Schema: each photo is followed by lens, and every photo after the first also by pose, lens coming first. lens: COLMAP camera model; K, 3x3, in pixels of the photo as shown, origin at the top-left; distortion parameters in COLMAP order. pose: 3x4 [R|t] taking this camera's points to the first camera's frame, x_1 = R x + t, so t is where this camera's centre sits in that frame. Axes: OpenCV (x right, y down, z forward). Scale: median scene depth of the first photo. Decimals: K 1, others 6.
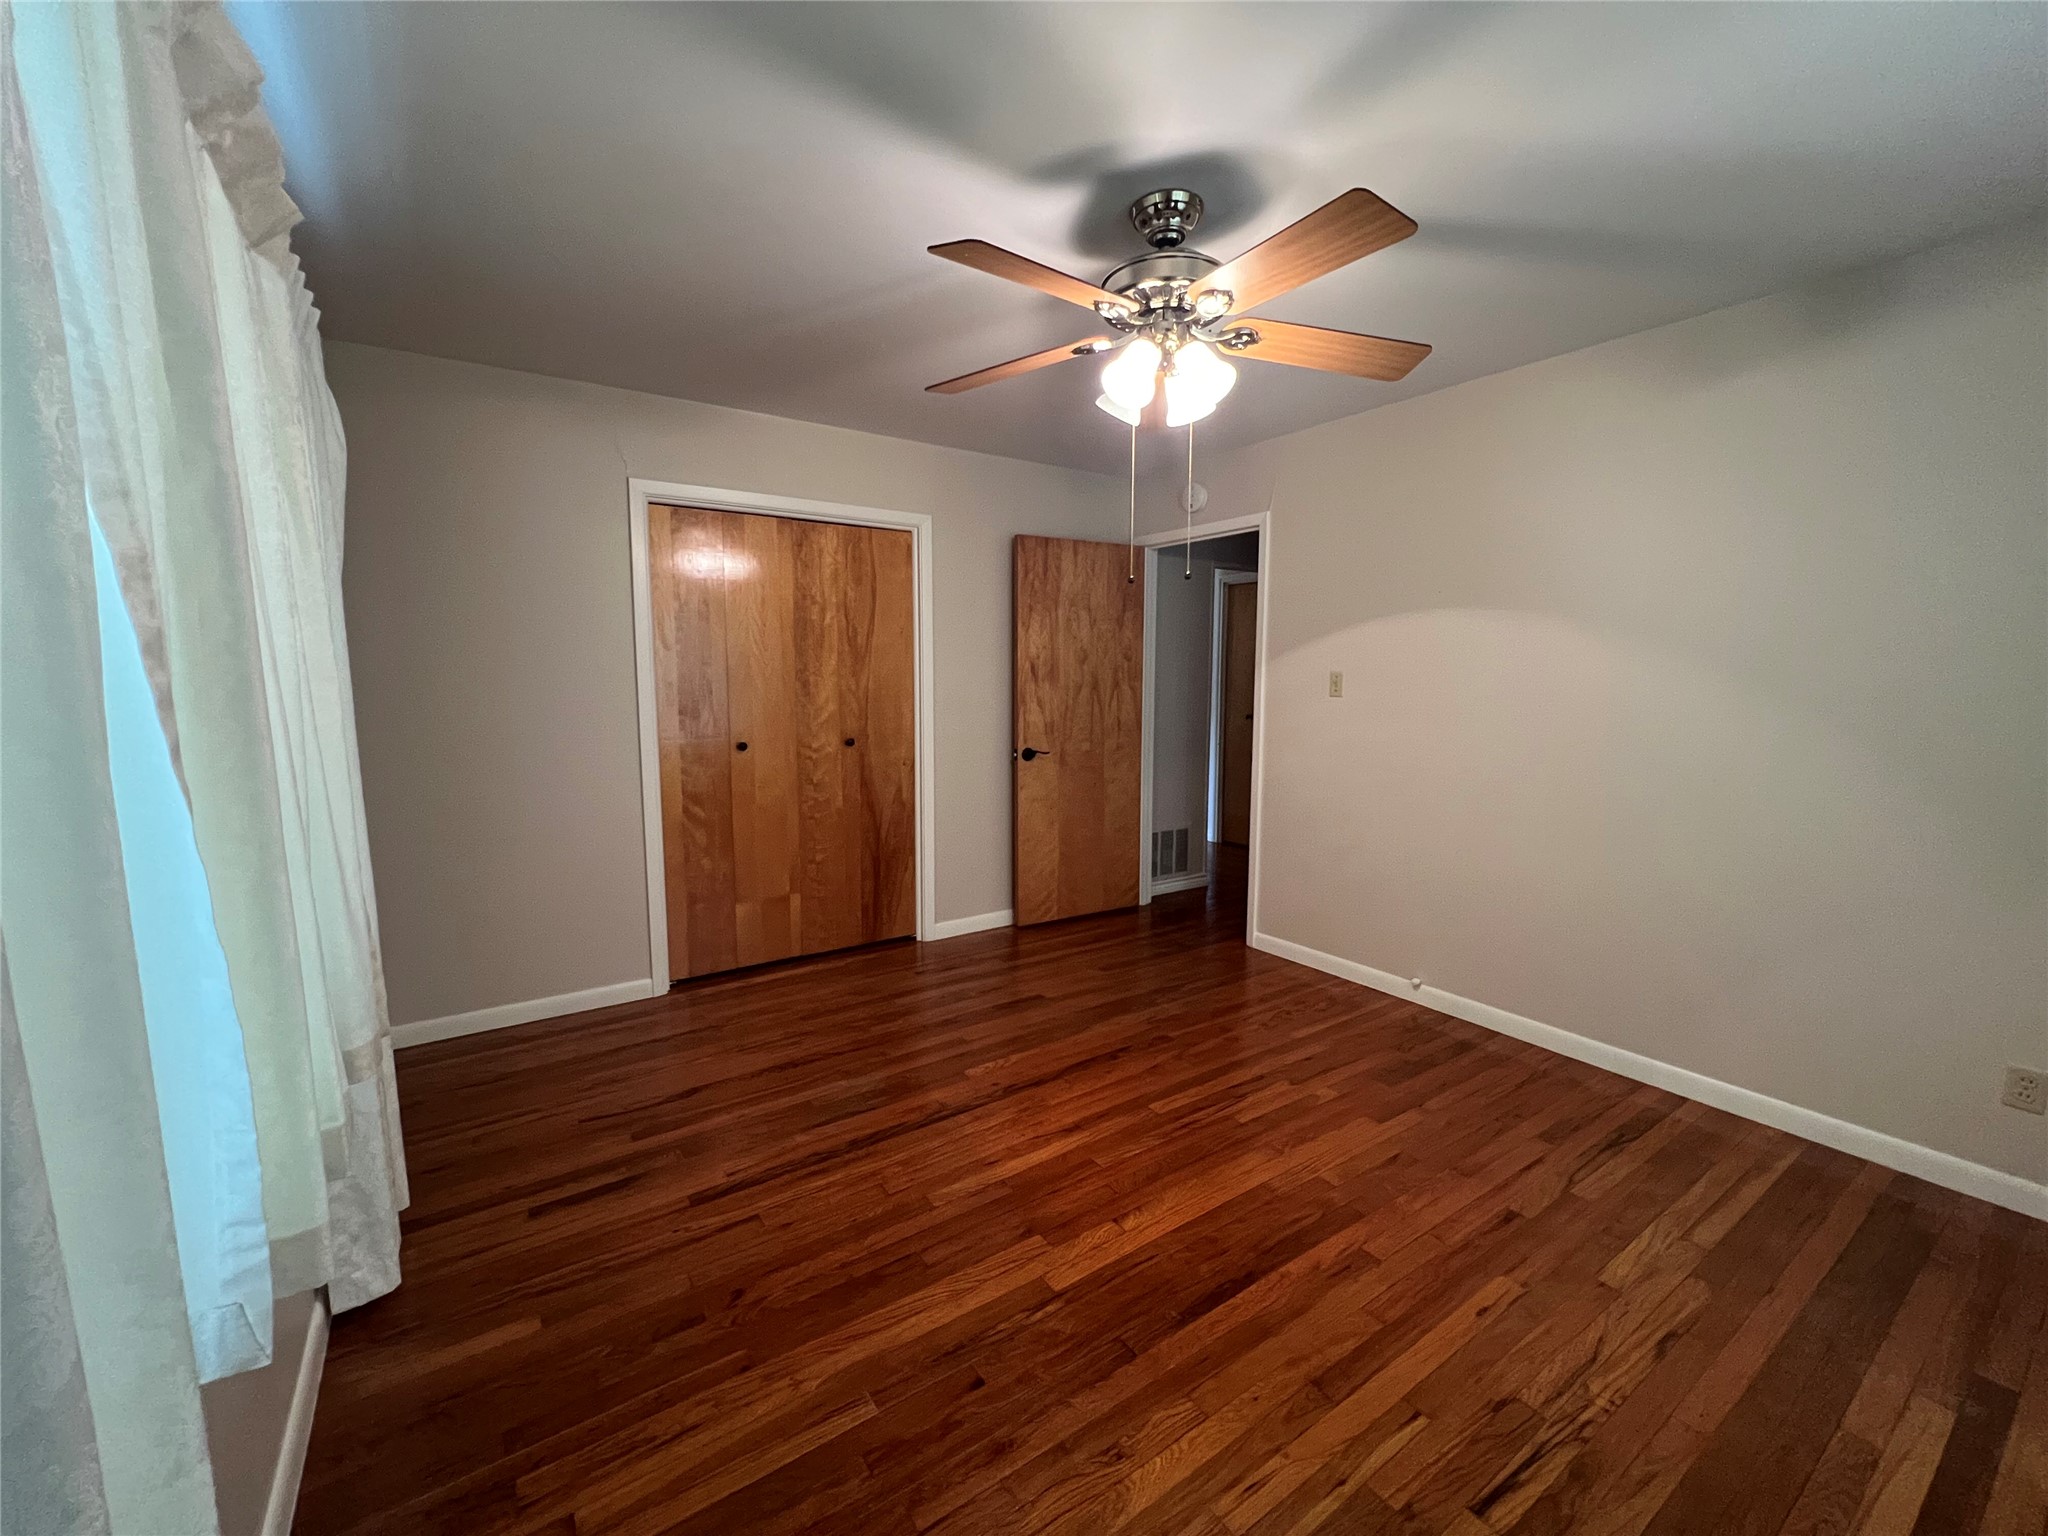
lens RADIAL K [[821.8, 0, 1023.5], [0, 821.8, 776.5], [0, 0, 1]] dist [-0.003561, 0.001050]
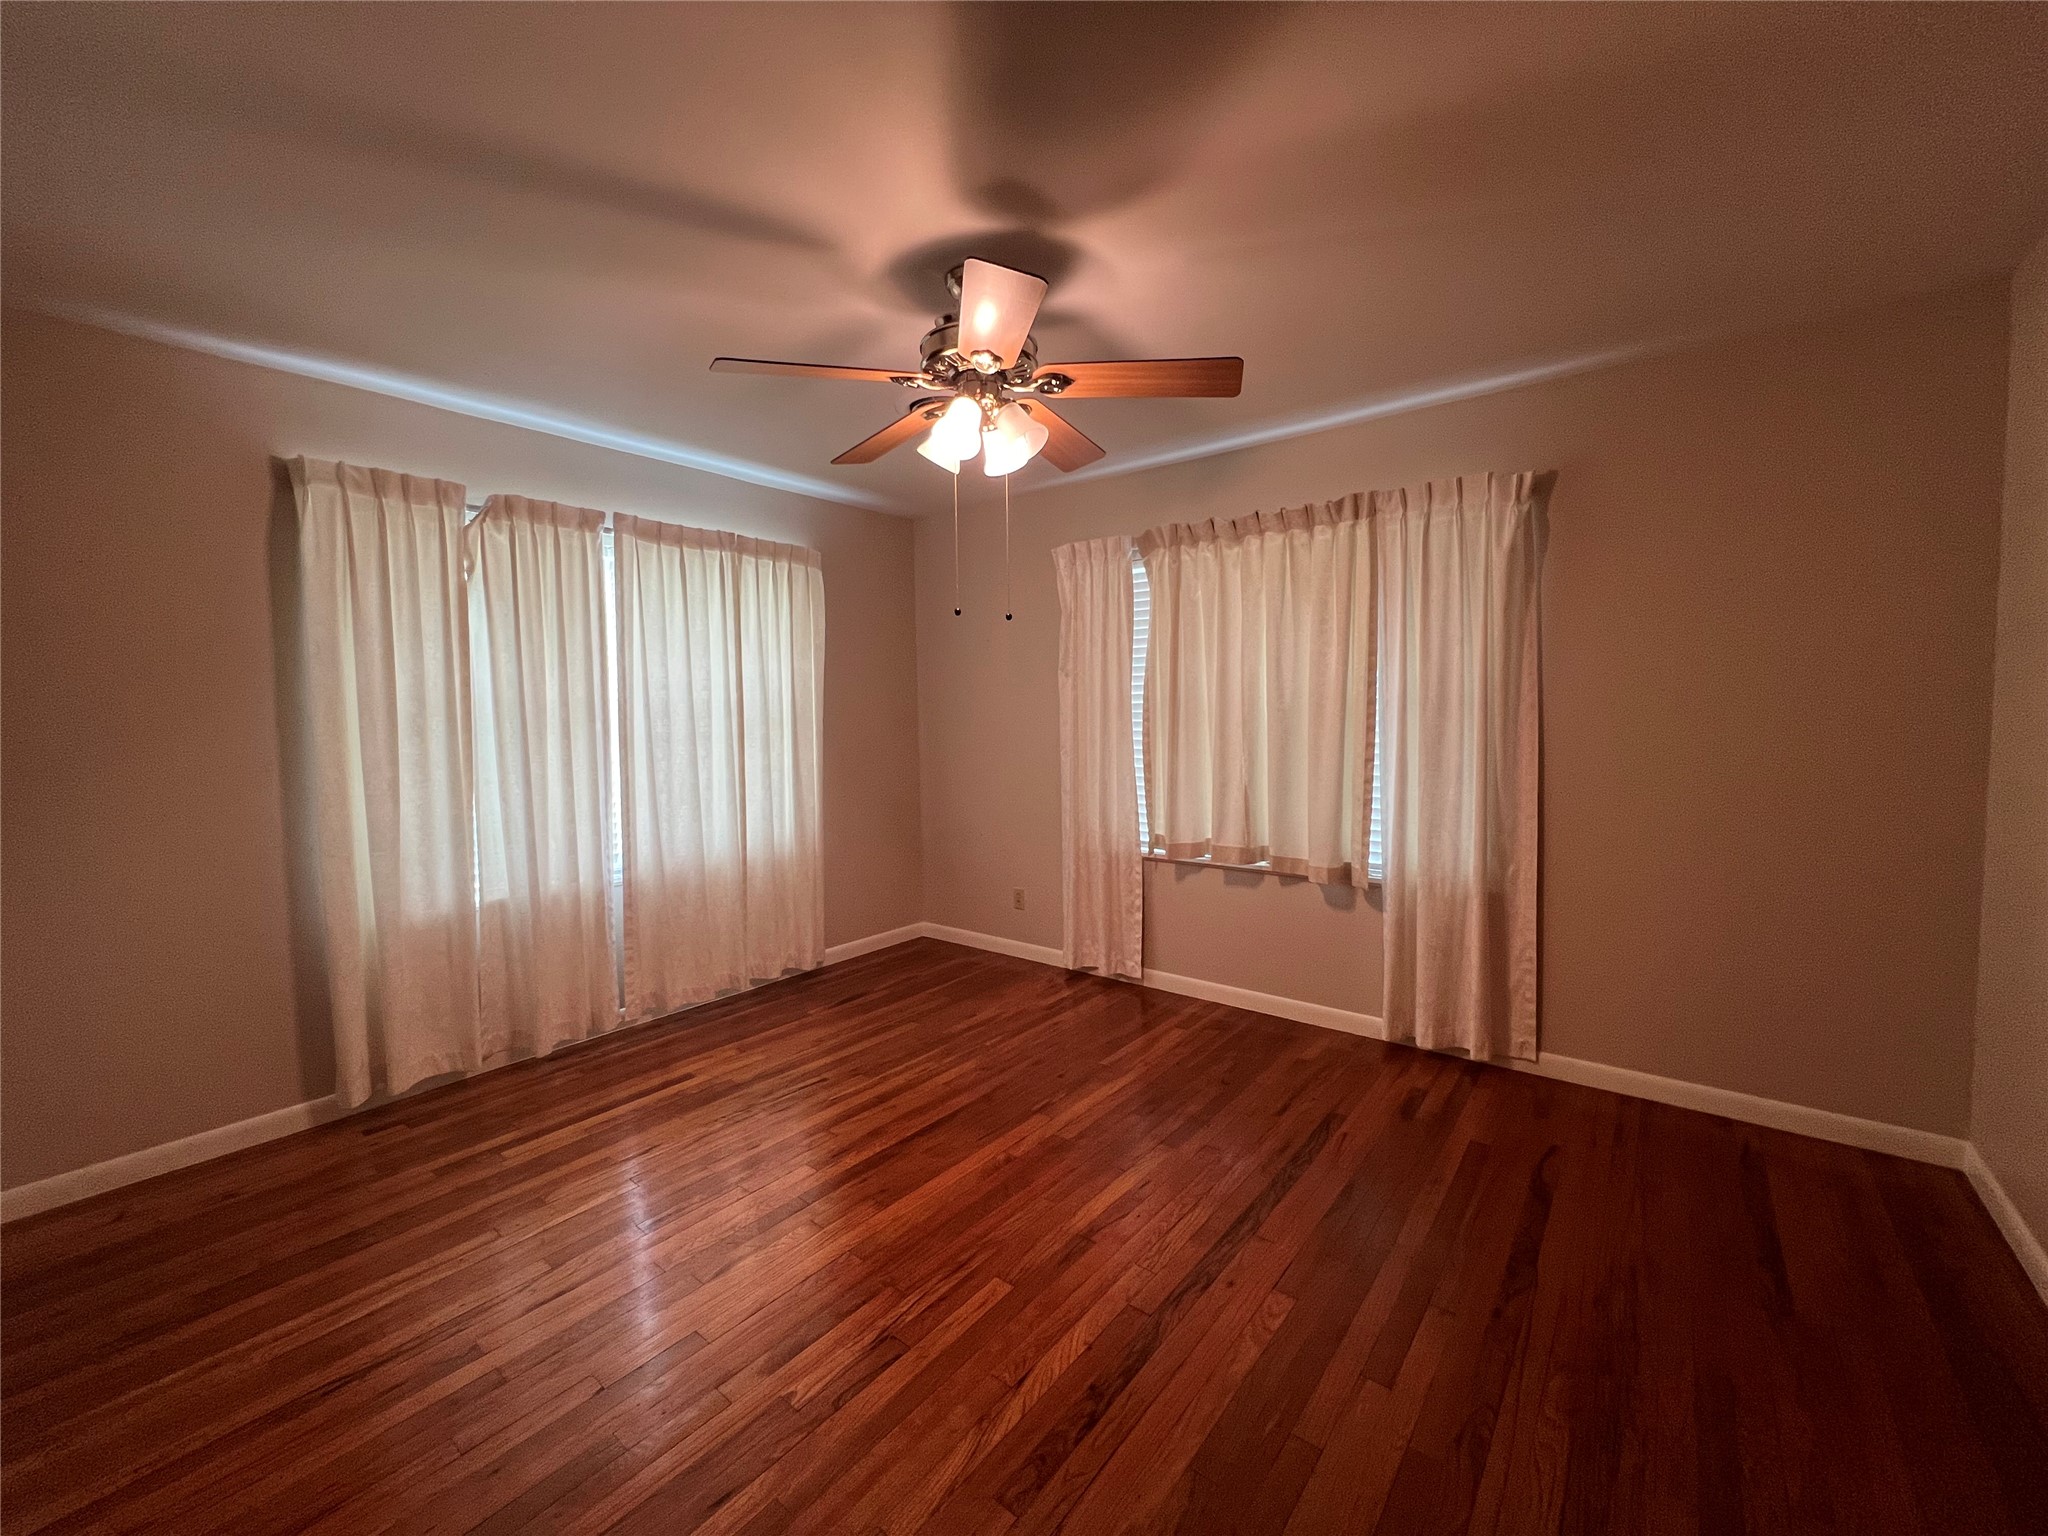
lens RADIAL K [[821.8, 0, 1026.1], [0, 821.8, 766.2], [0, 0, 1]] dist [-0.003561, 0.001050]
pose [[-0.955631, 0.034845, -0.292500, 0.471853], [-0.018864, 0.983701, 0.178818, -0.267956], [0.293963, 0.176402, -0.939398, 2.244758]]
